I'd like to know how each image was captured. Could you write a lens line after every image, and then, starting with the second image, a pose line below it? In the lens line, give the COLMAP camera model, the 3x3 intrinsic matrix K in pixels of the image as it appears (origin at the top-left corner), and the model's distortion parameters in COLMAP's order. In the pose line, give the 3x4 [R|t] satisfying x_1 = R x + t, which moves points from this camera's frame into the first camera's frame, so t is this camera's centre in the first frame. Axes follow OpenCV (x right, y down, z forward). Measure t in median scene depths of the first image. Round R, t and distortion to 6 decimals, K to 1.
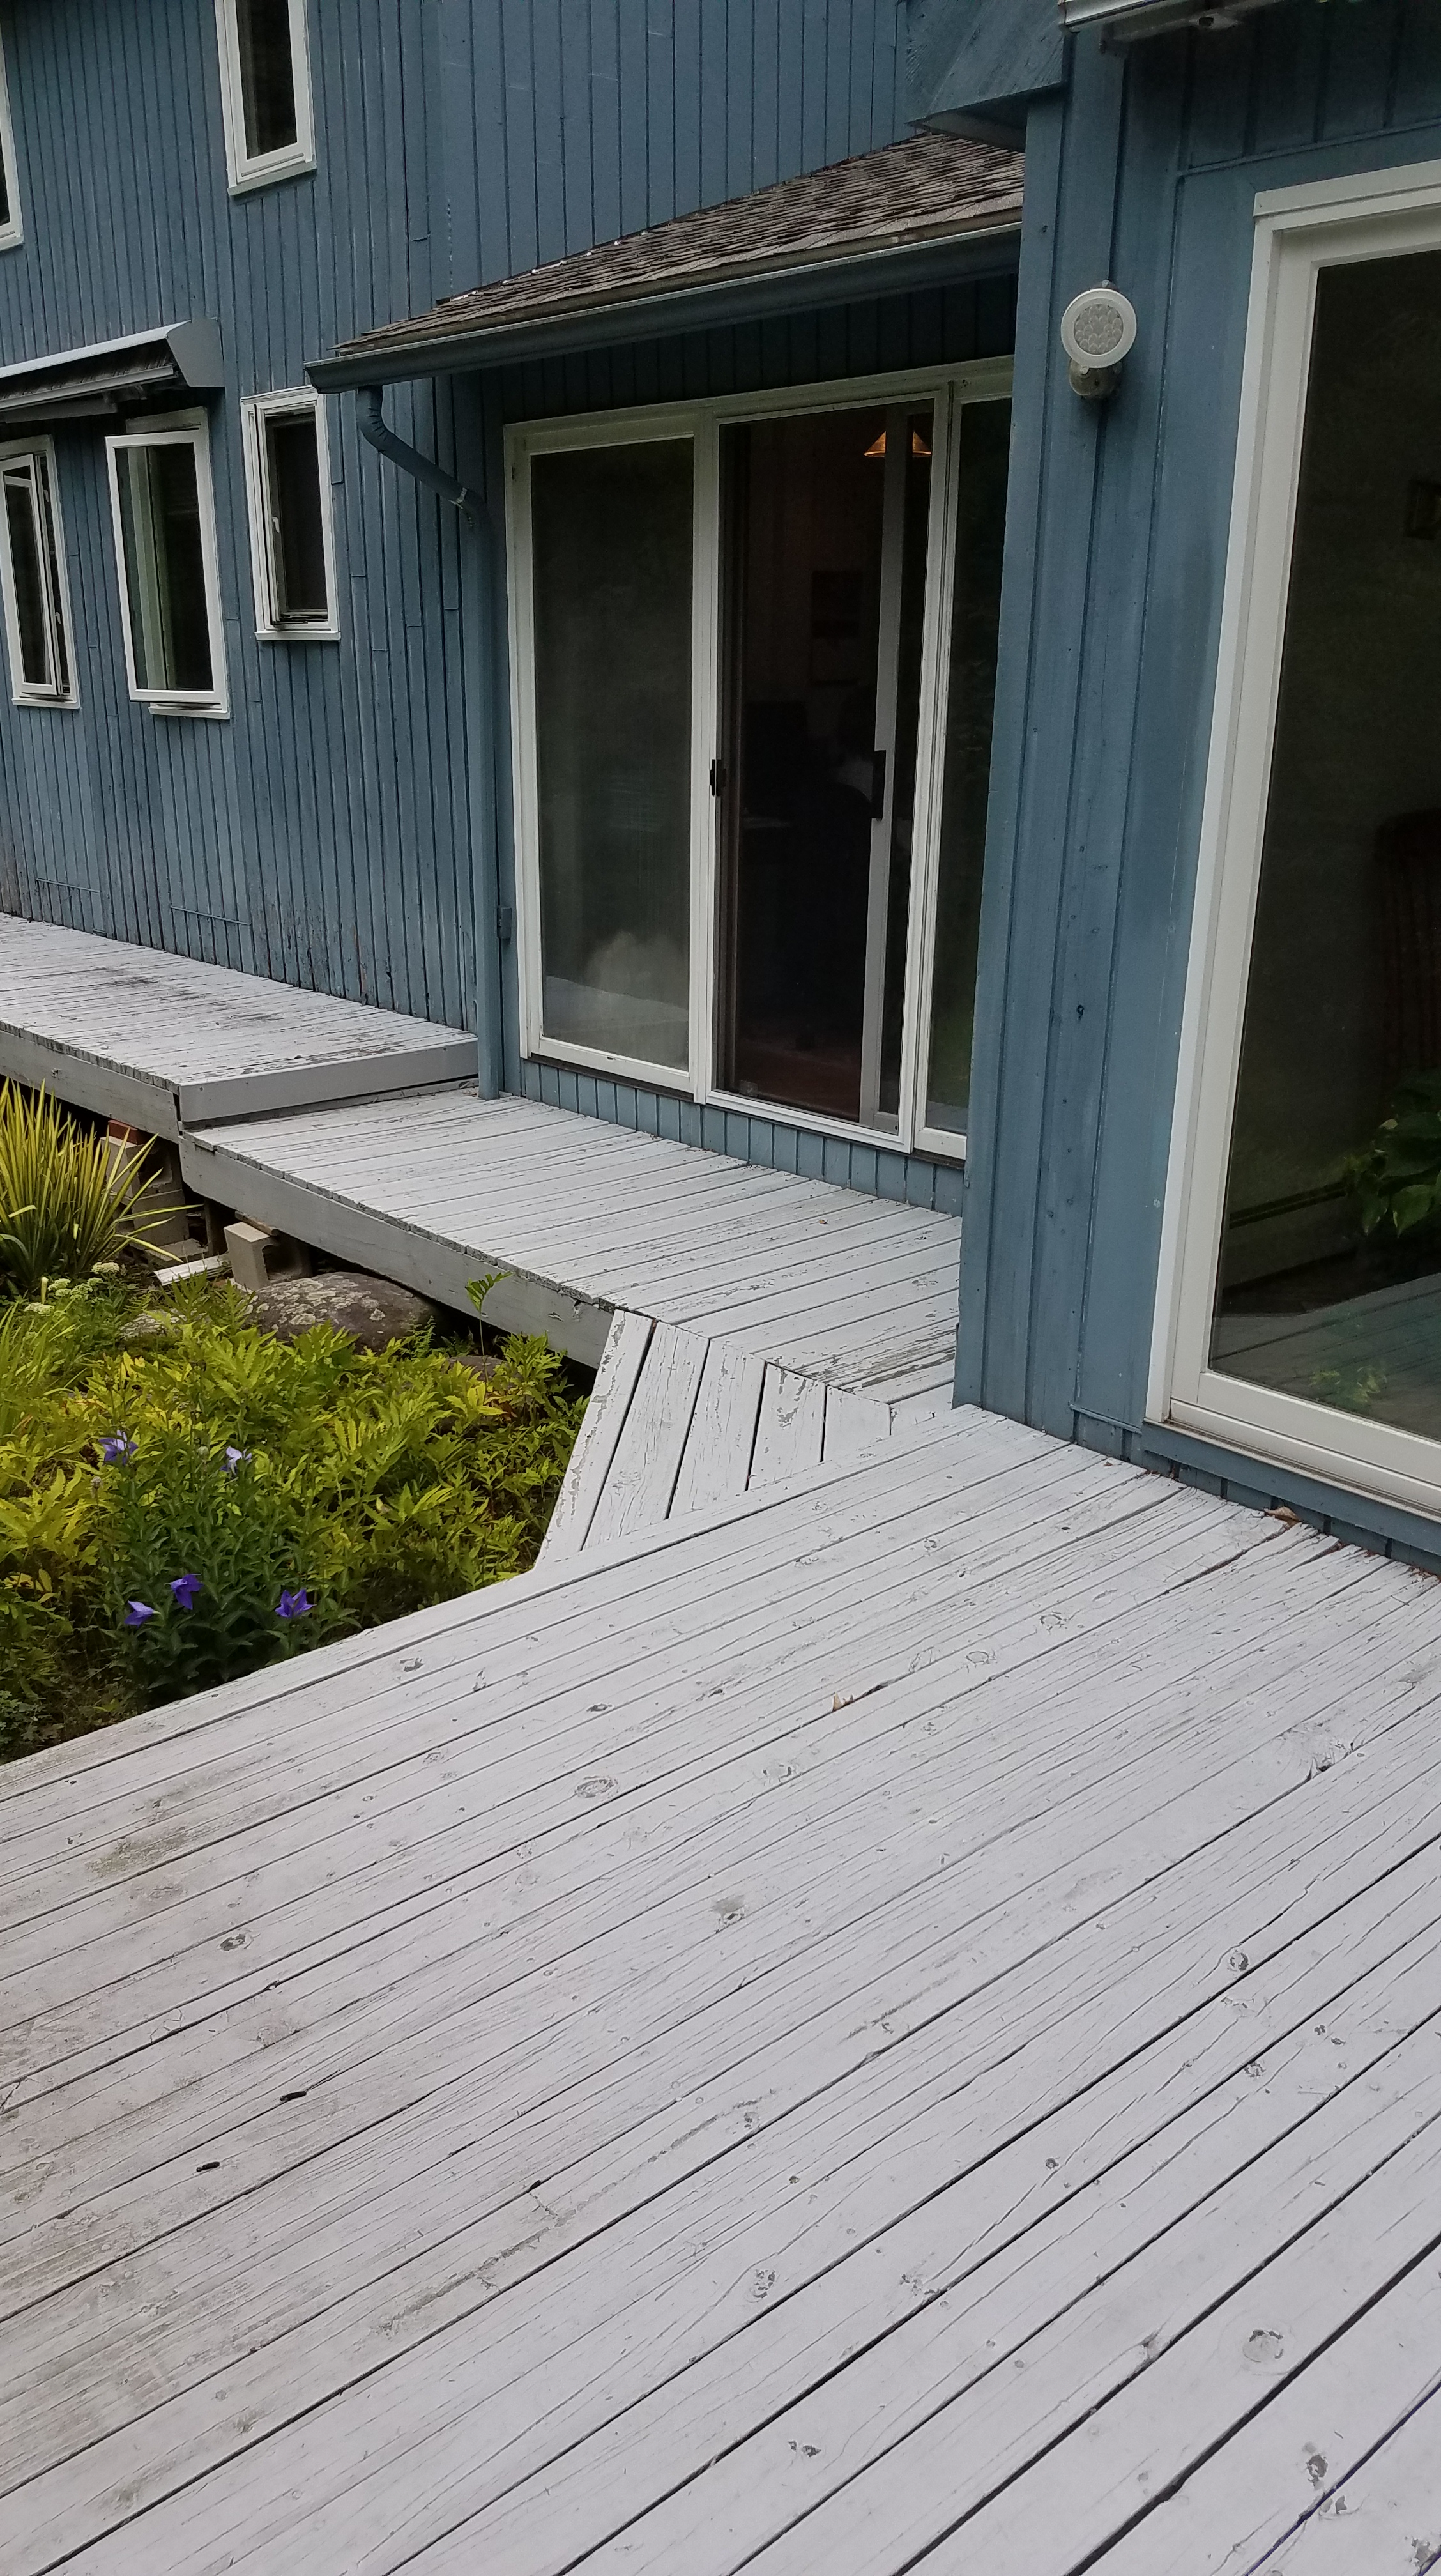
lens RADIAL K [[1954.0, 0, 720.9], [0, 1954.0, 1291.3], [0, 0, 1]] dist [0.109761, -0.009429]
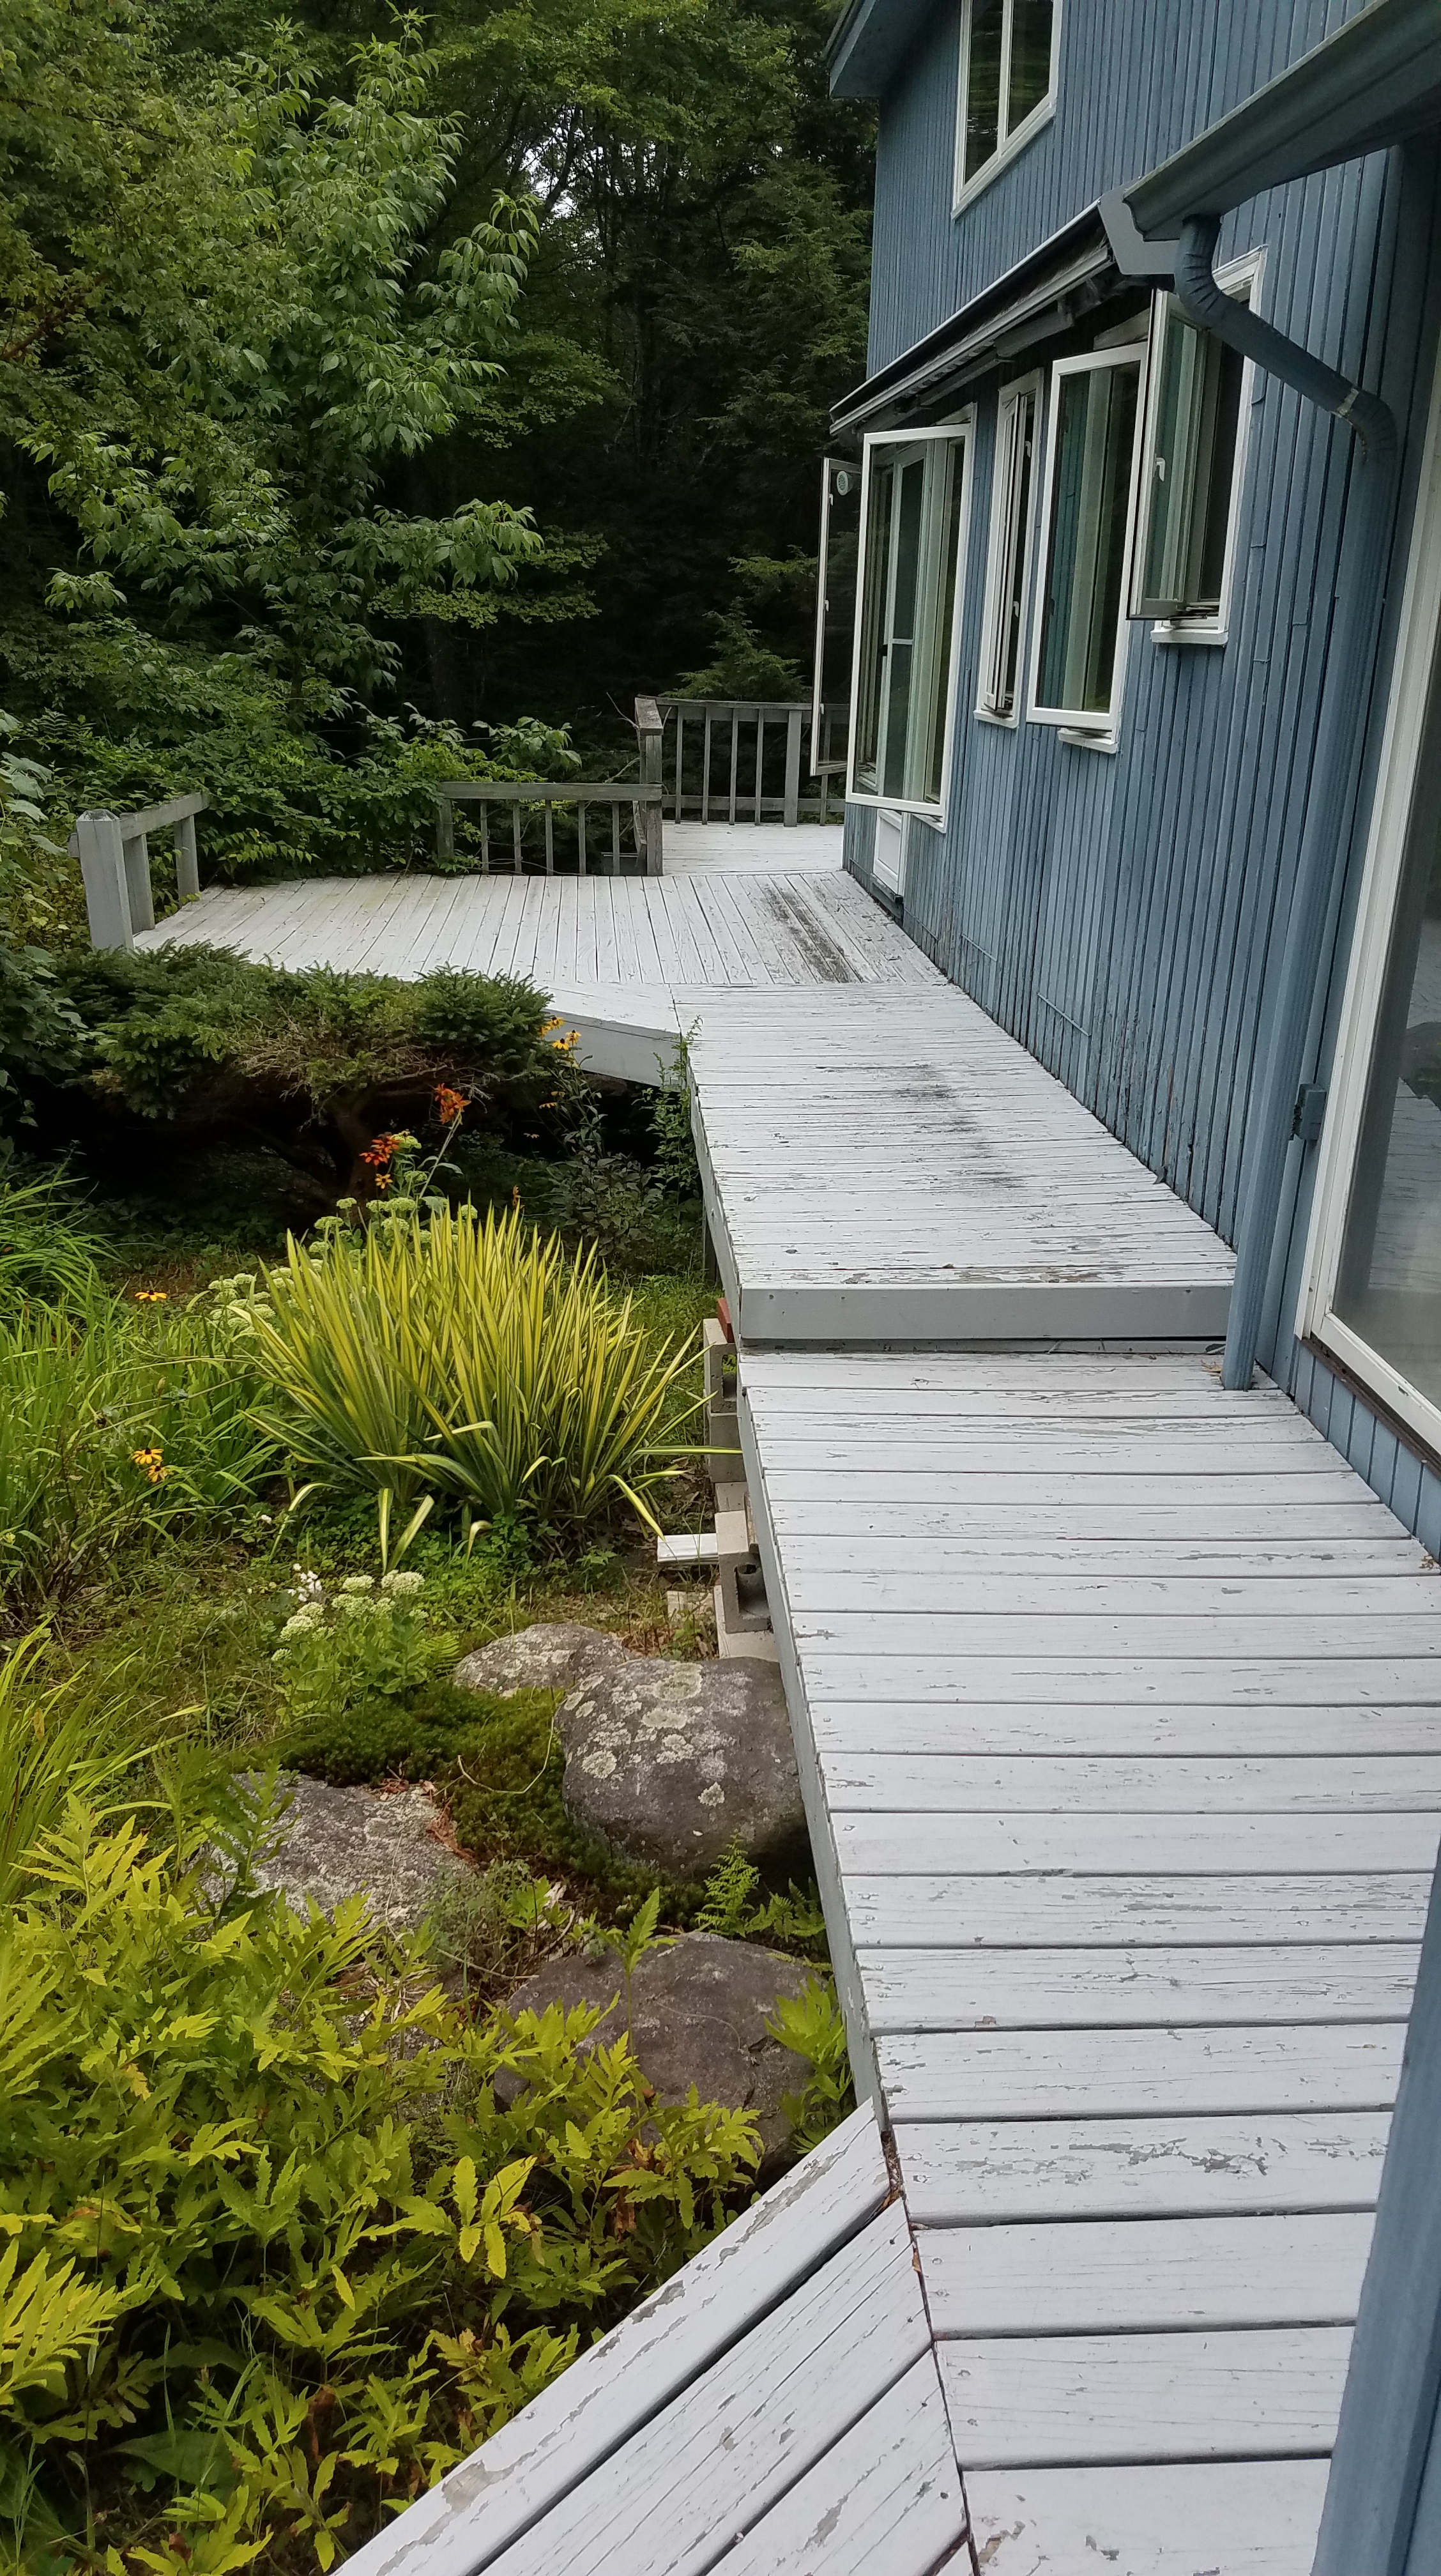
lens RADIAL K [[1954.0, 0, 719.6], [0, 1954.0, 1283.3], [0, 0, 1]] dist [0.109761, -0.009429]
pose [[0.794441, 0.212338, -0.569013, 0.098794], [-0.212858, 0.974812, 0.066583, -0.137111], [0.568818, 0.068223, 0.819629, 0.400591]]
